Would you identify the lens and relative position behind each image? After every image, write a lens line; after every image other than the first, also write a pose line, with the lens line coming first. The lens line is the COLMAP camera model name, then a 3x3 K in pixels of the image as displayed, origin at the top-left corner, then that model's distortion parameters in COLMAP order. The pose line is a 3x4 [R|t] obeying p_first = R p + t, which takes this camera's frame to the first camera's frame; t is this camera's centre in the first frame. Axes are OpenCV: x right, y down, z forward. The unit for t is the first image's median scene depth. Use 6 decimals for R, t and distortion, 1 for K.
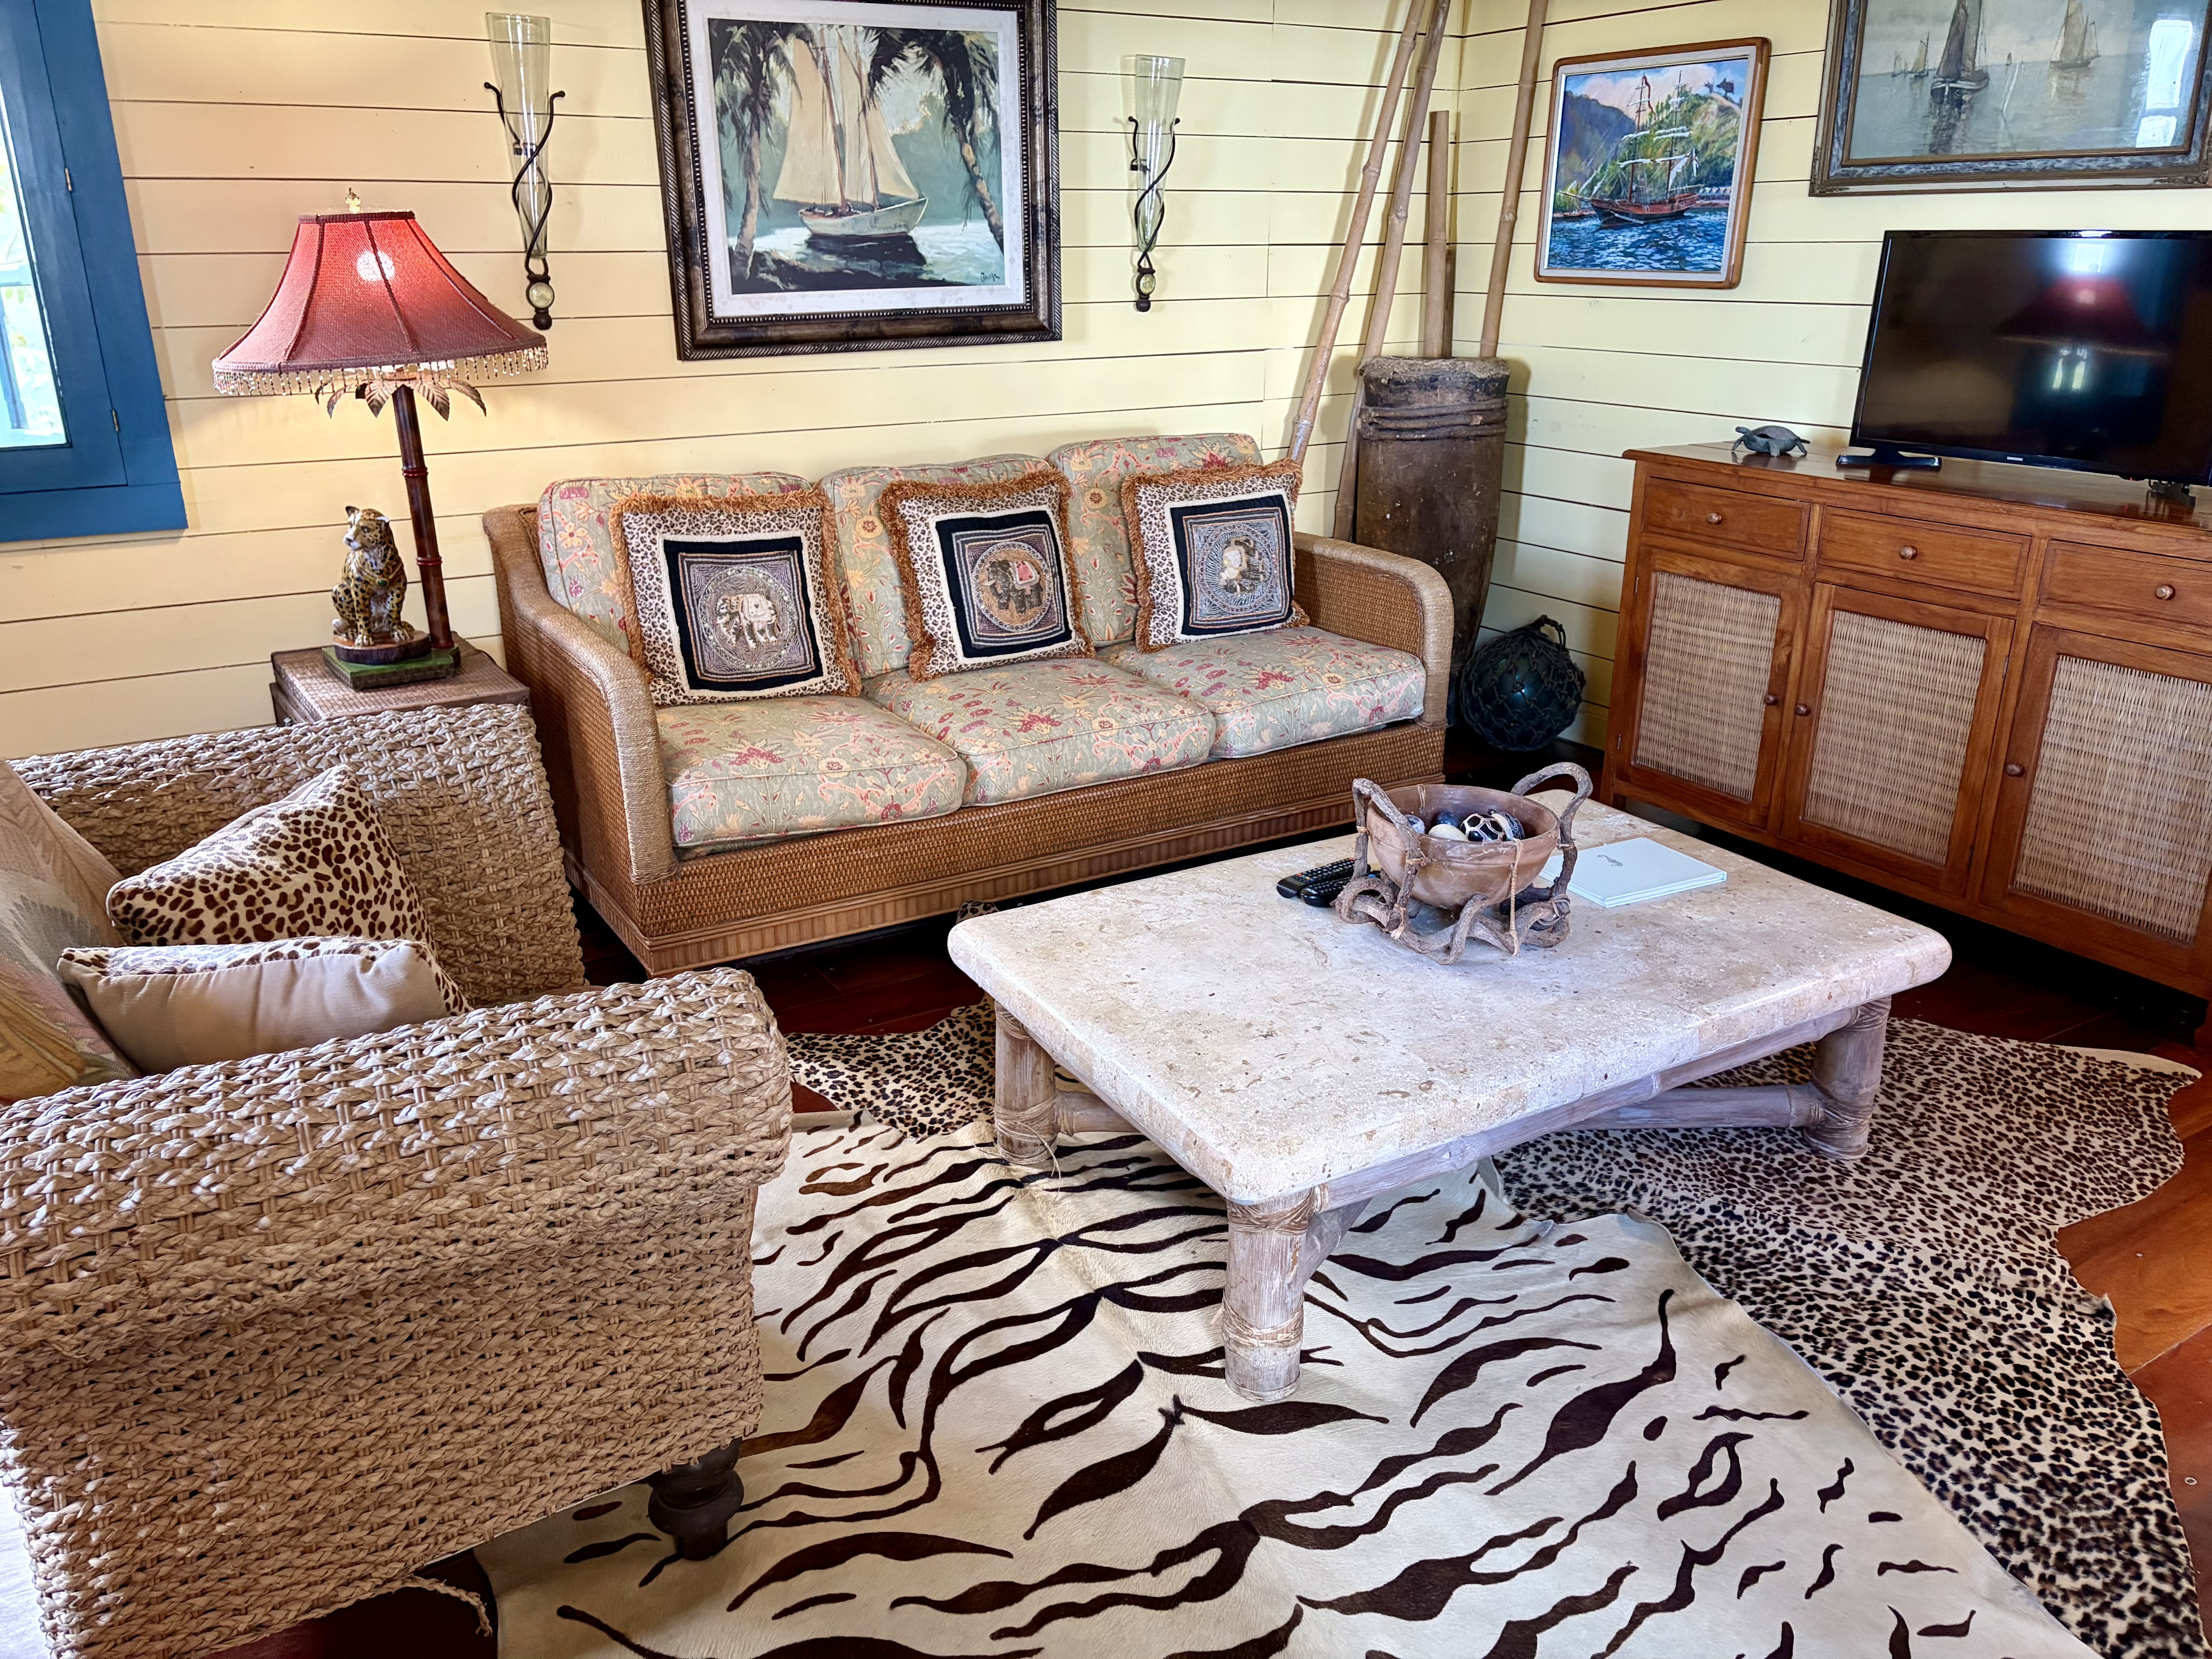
lens RADIAL K [[1680.2, 0, 1115.6], [0, 1680.2, 822.3], [0, 0, 1]] dist [0.015538, 0.004254]
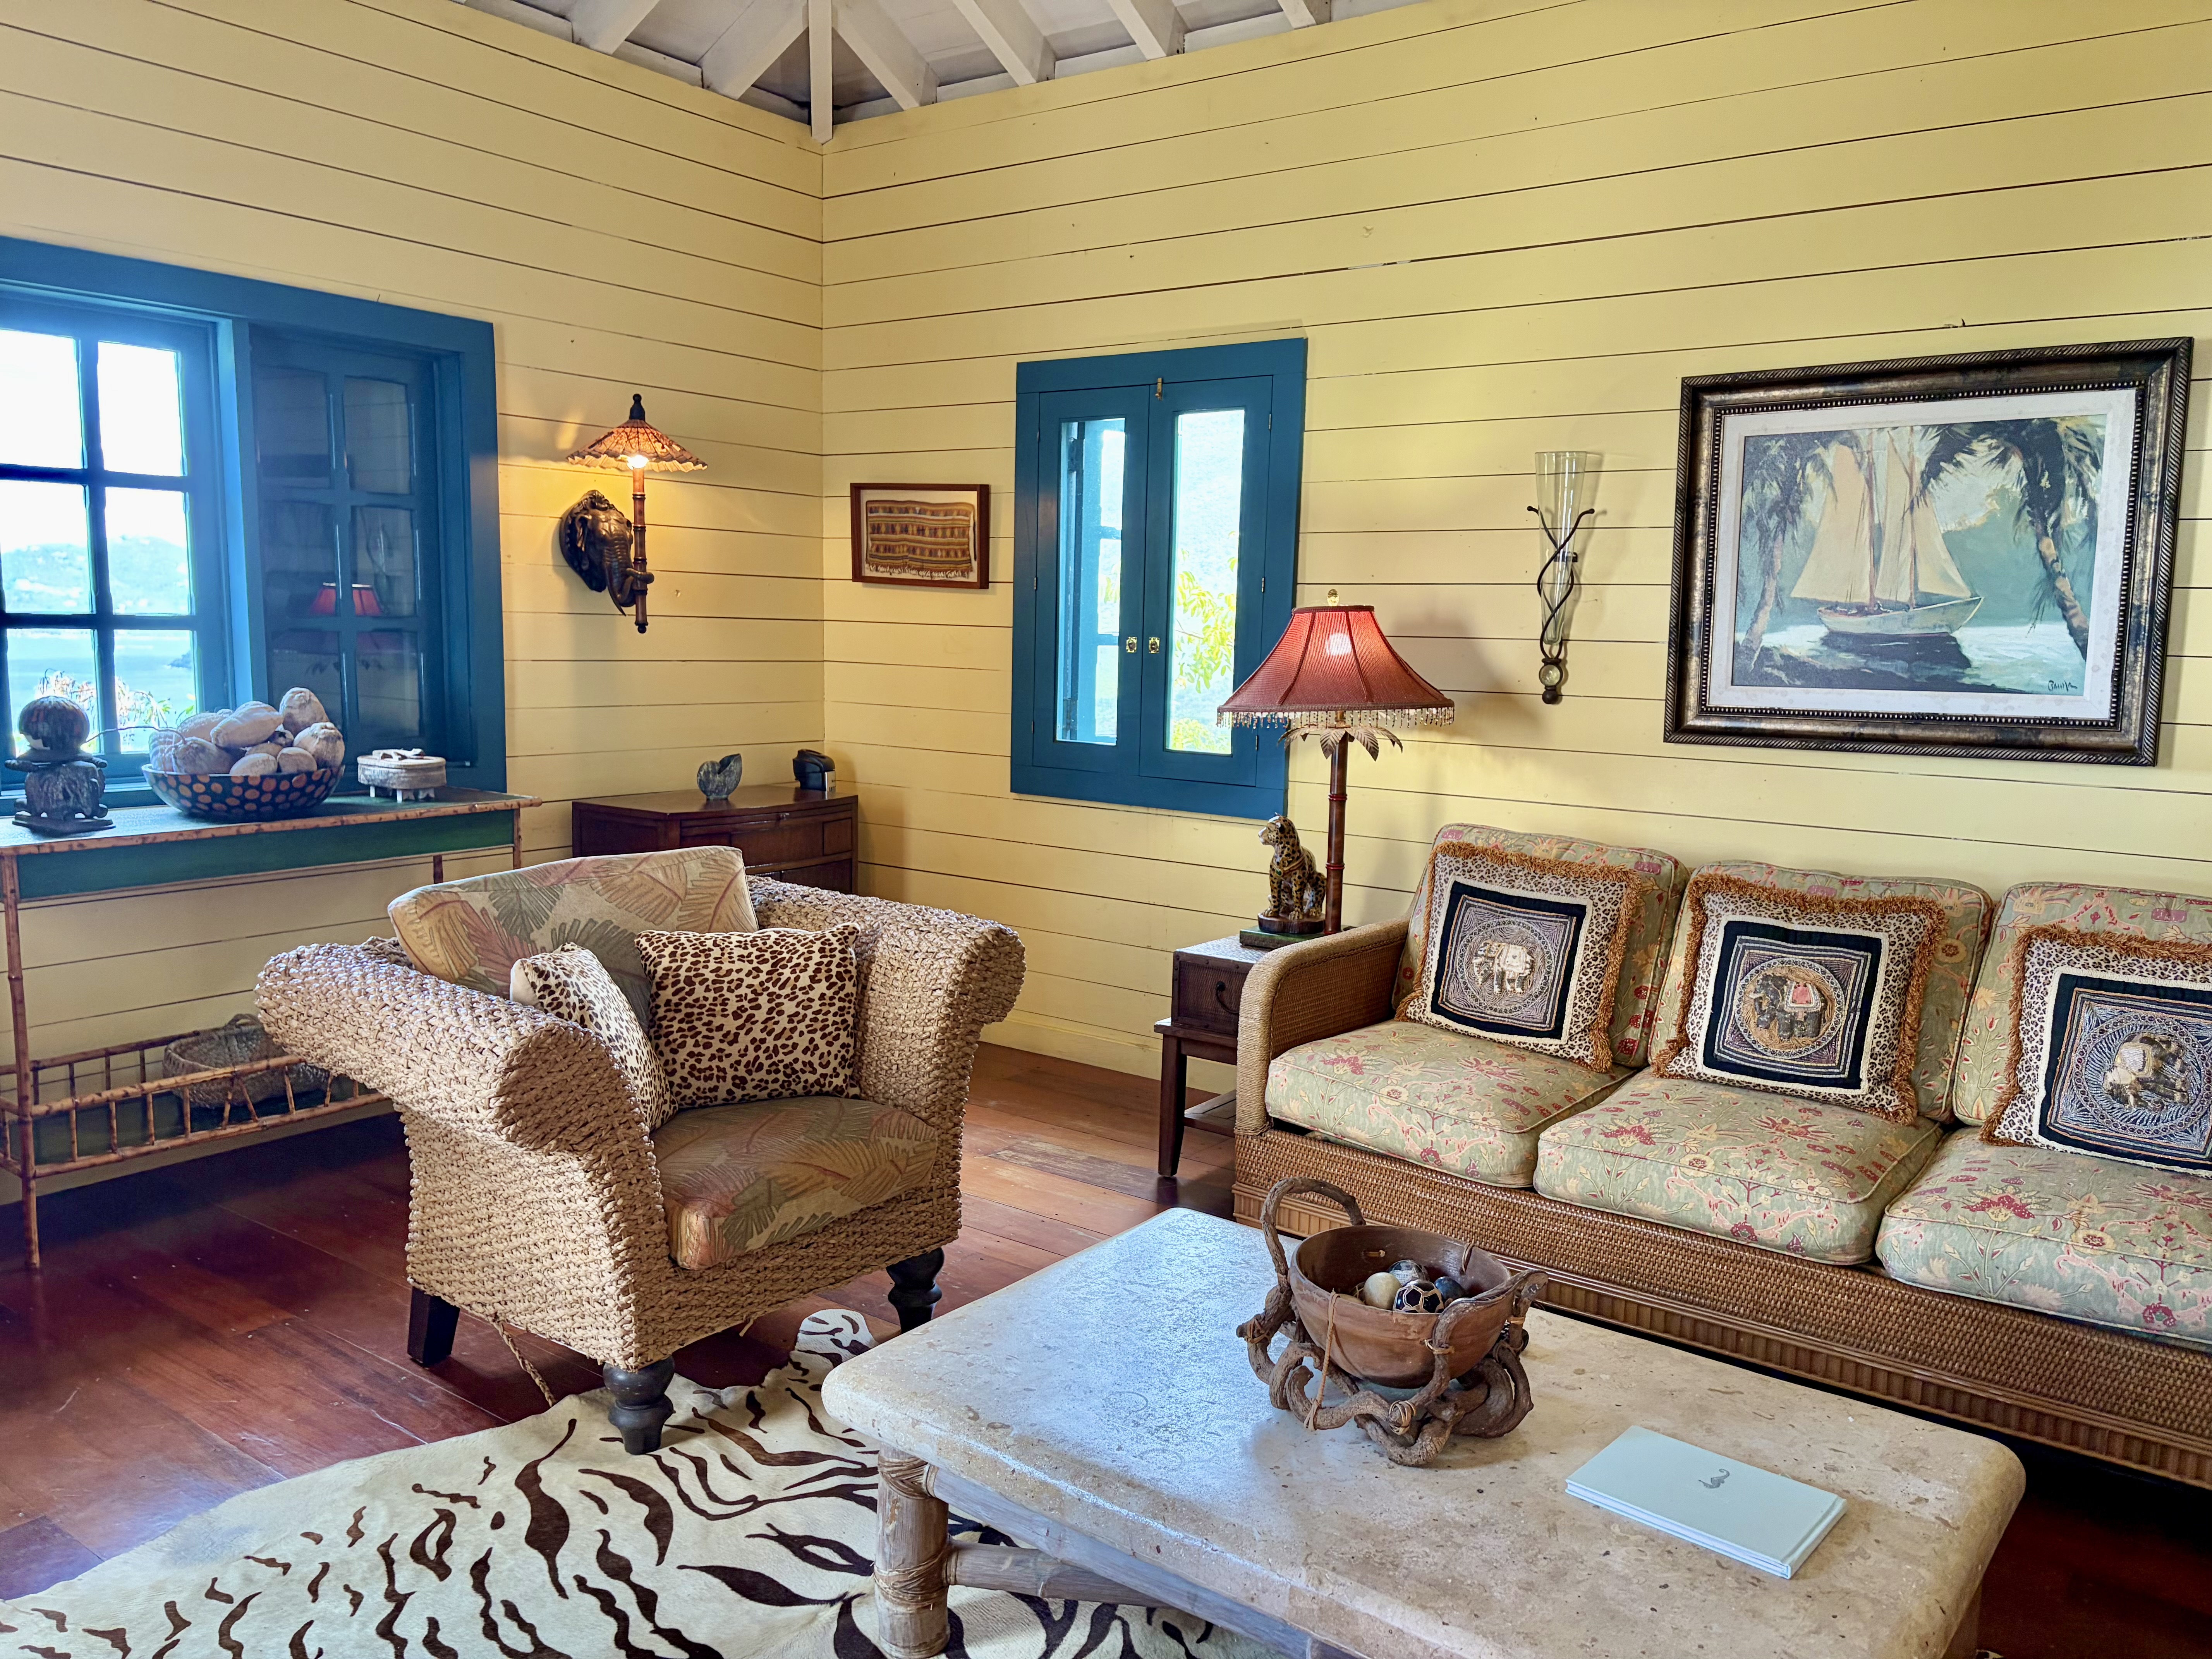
lens RADIAL K [[1674.2, 0, 1106.0], [0, 1674.2, 829.5], [0, 0, 1]] dist [0.053488, -0.053440]
pose [[0.369776, 0.128269, -0.920224, 0.591380], [-0.331328, 0.943514, -0.001623, -0.105852], [0.868037, 0.305496, 0.391388, 0.303444]]
